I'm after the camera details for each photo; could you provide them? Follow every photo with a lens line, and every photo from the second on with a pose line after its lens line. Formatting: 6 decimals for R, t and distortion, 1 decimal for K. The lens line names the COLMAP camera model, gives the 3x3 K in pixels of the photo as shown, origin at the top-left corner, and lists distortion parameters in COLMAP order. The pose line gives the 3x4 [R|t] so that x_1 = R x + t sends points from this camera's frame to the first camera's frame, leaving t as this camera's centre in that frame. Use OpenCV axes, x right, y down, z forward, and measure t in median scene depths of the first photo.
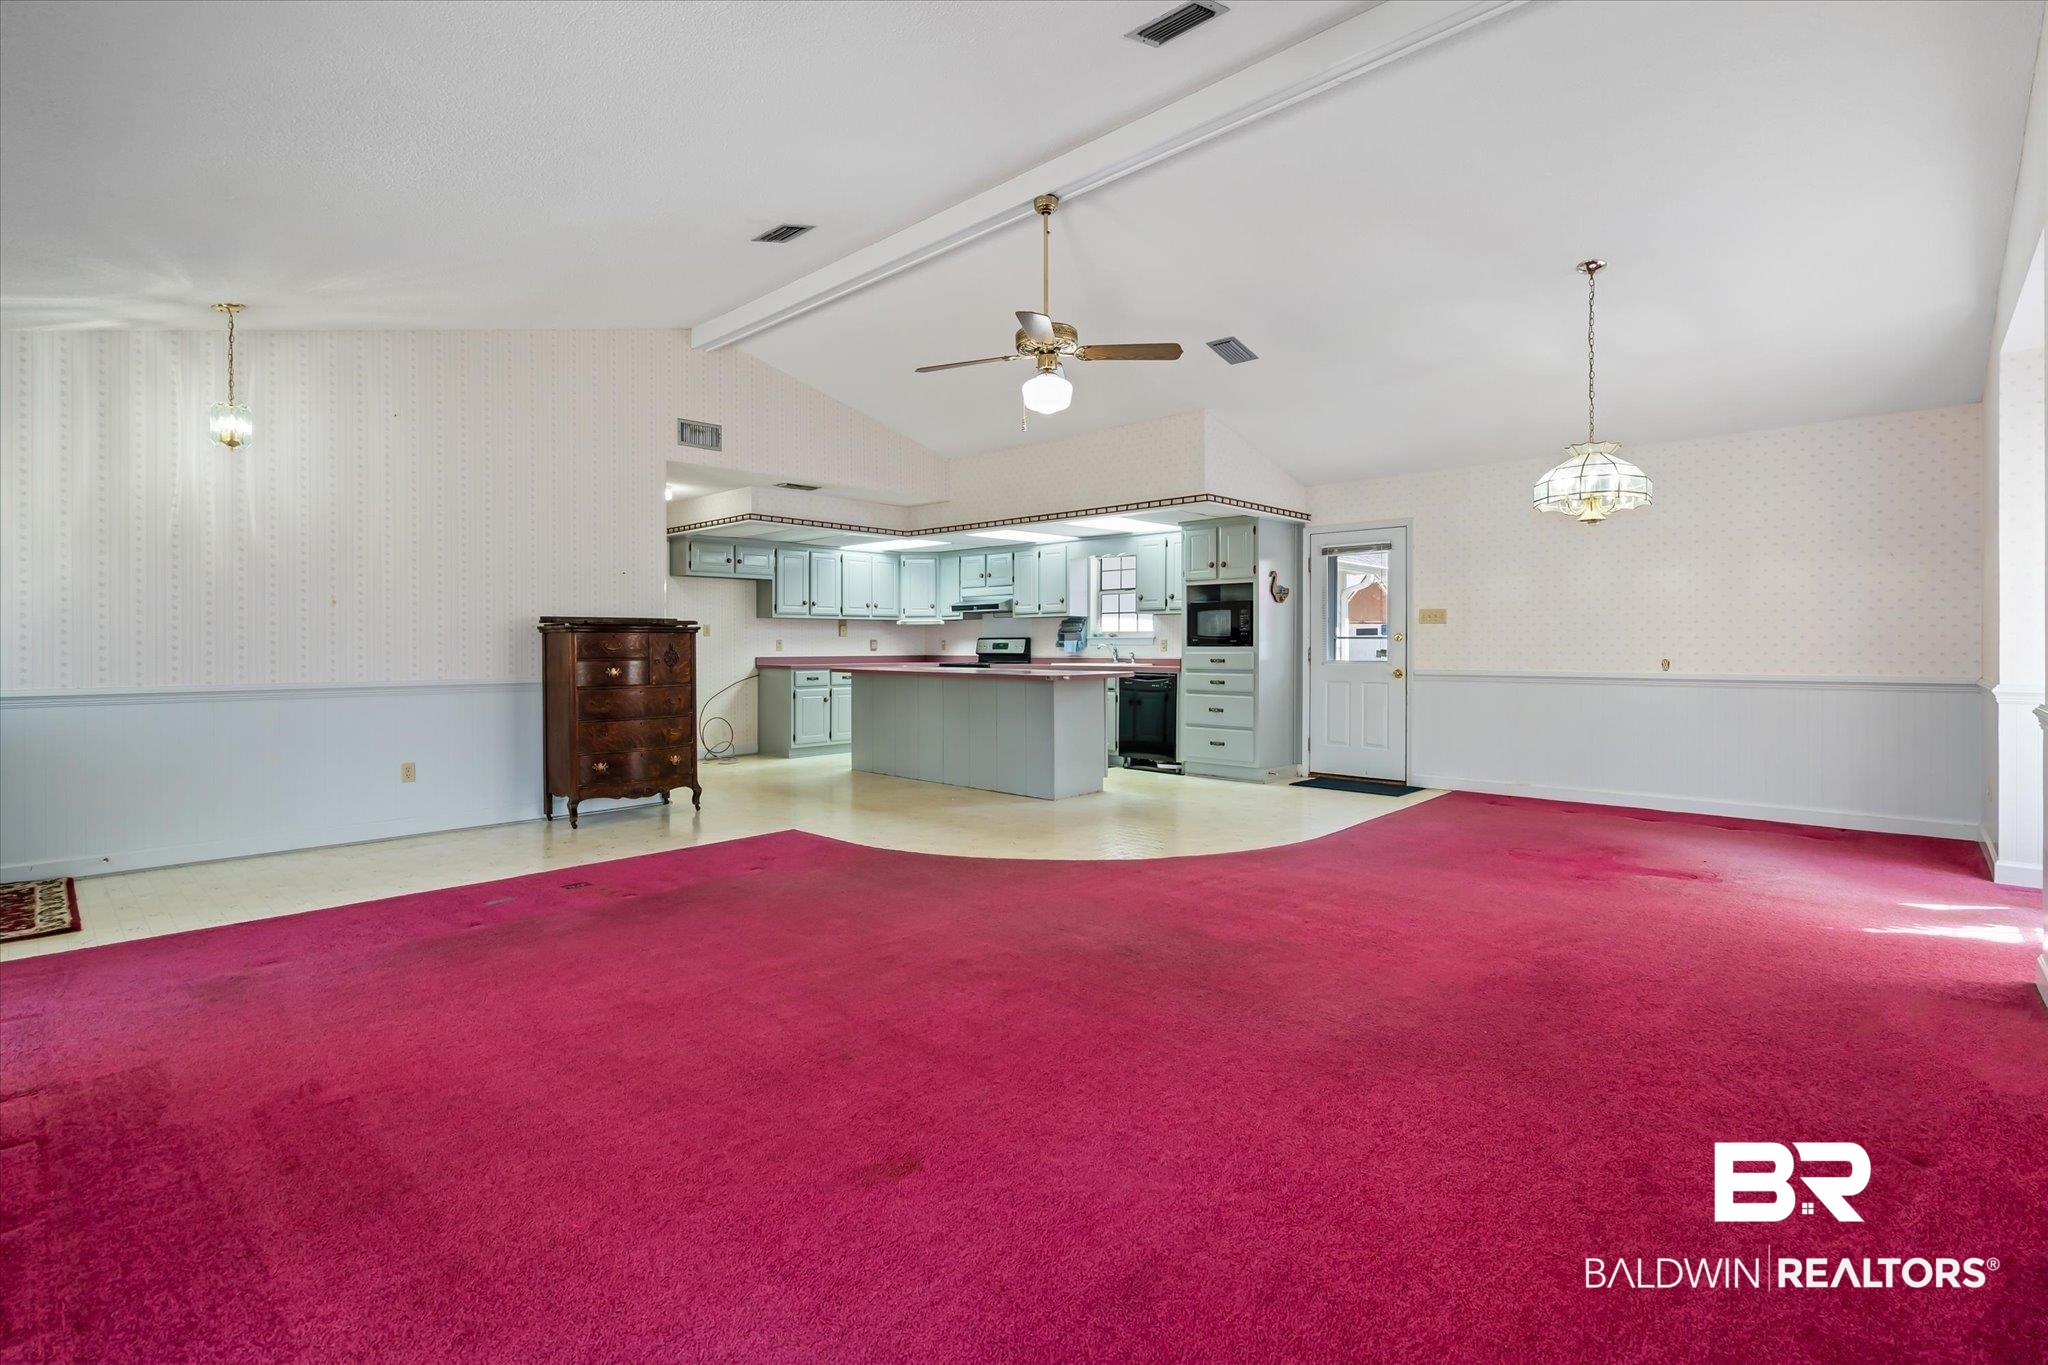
lens RADIAL K [[934.4, 0, 1016.9], [0, 934.4, 647.1], [0, 0, 1]] dist [-0.002659, 0.002148]
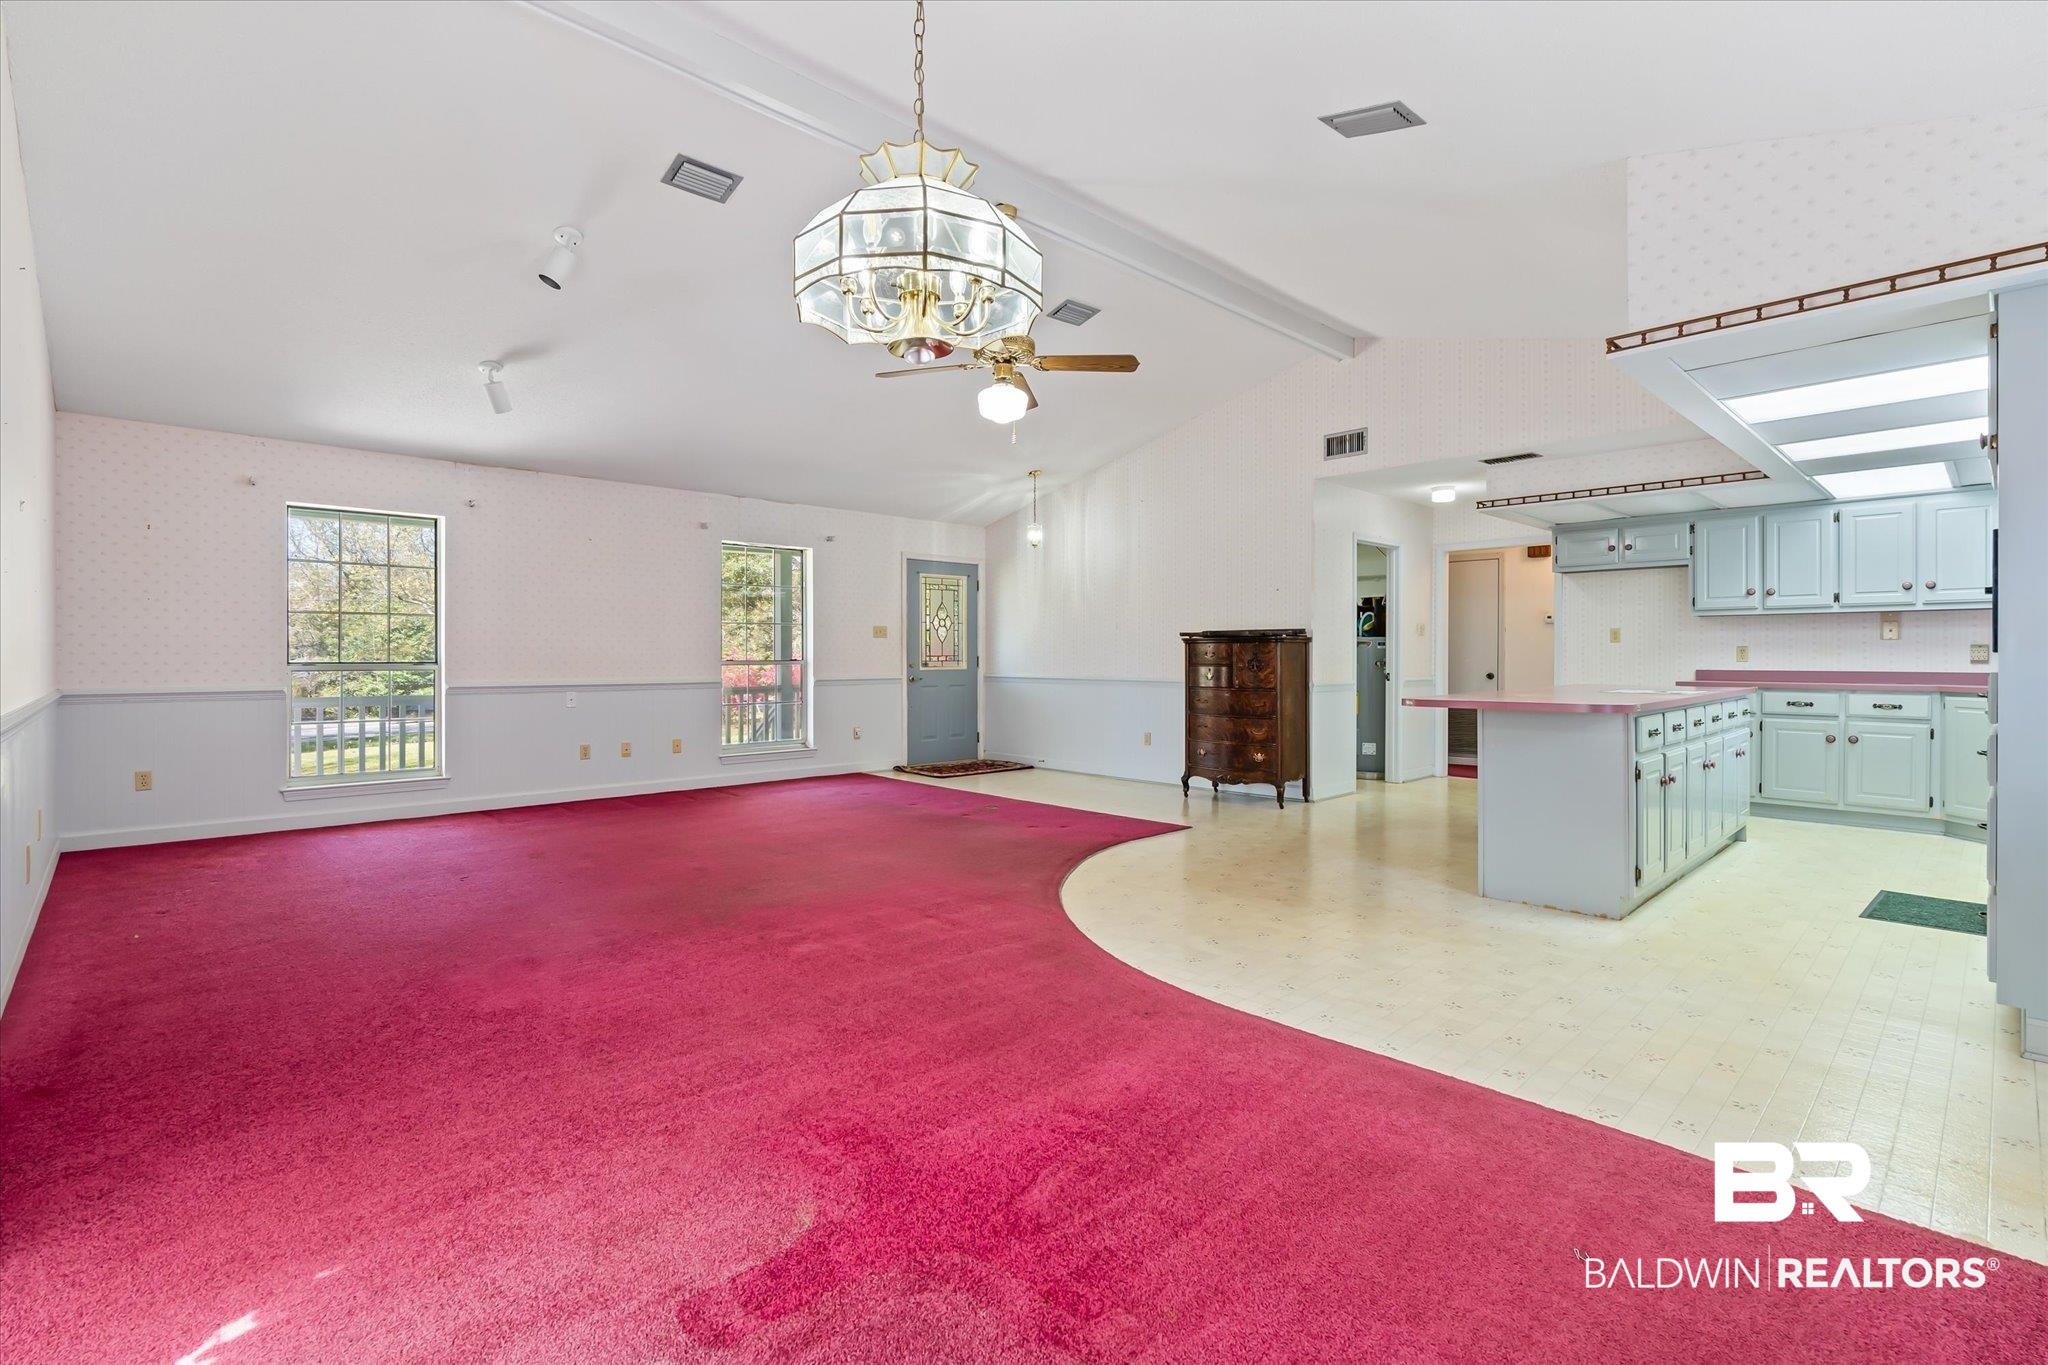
lens RADIAL K [[934.4, 0, 1042.9], [0, 934.4, 650.4], [0, 0, 1]] dist [-0.002659, 0.002148]
pose [[-0.044104, -0.000554, -0.999027, 0.510970], [-0.001289, 0.999999, -0.000497, -0.003452], [0.999026, 0.001266, -0.044105, 0.540684]]
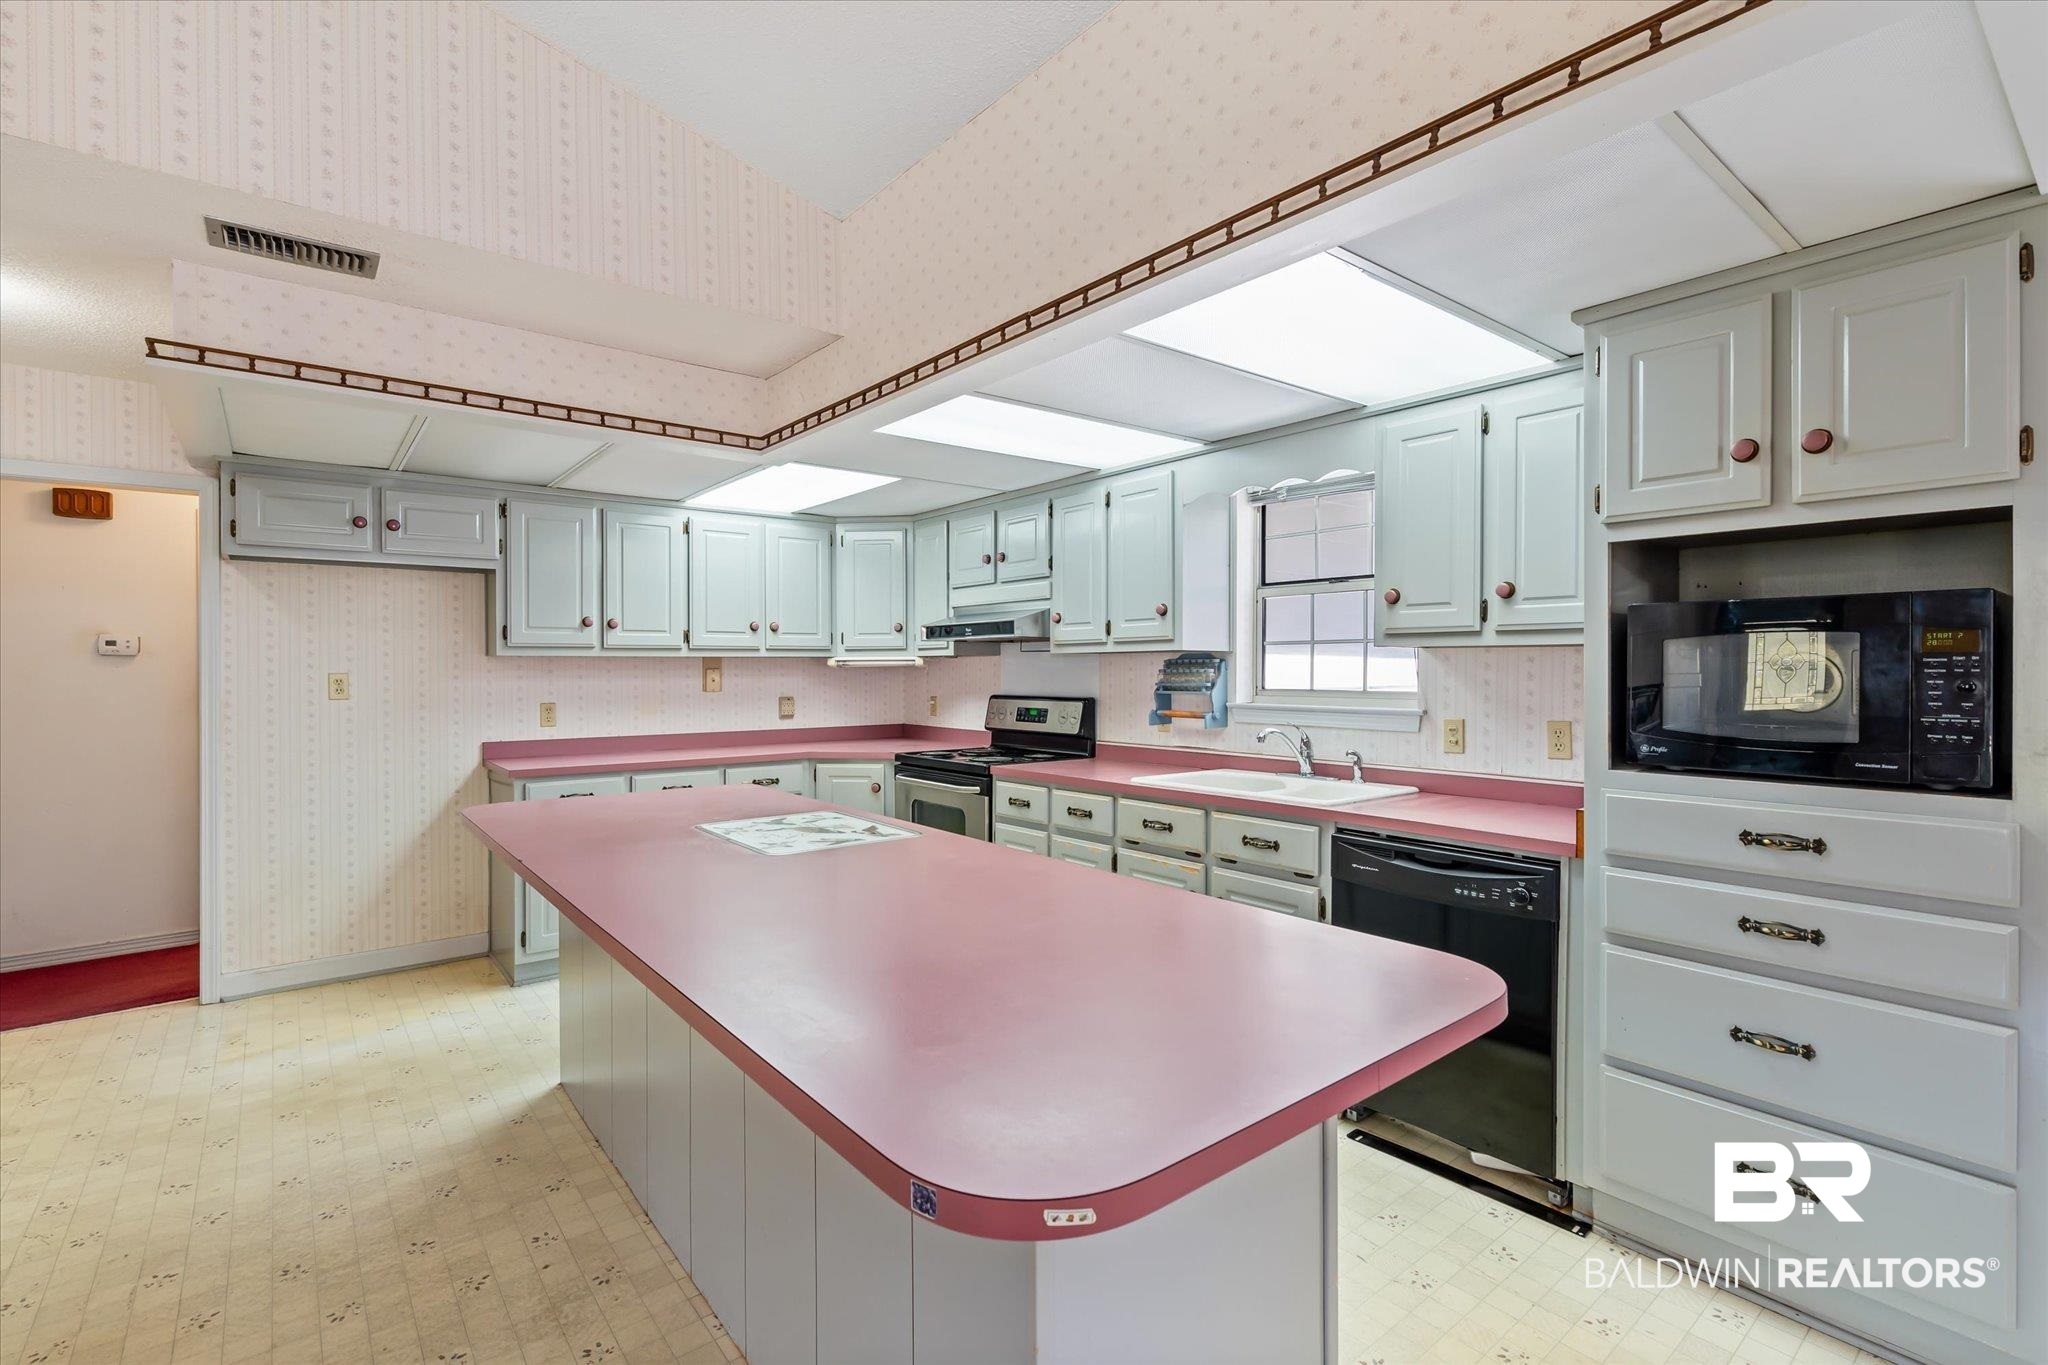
lens RADIAL K [[934.4, 0, 1018.1], [0, 934.4, 672.2], [0, 0, 1]] dist [-0.002659, 0.002148]
pose [[0.989718, 0.000703, -0.143030, 0.045567], [-0.000538, 0.999999, 0.001189, -0.025113], [0.143031, -0.001099, 0.989718, 0.619458]]
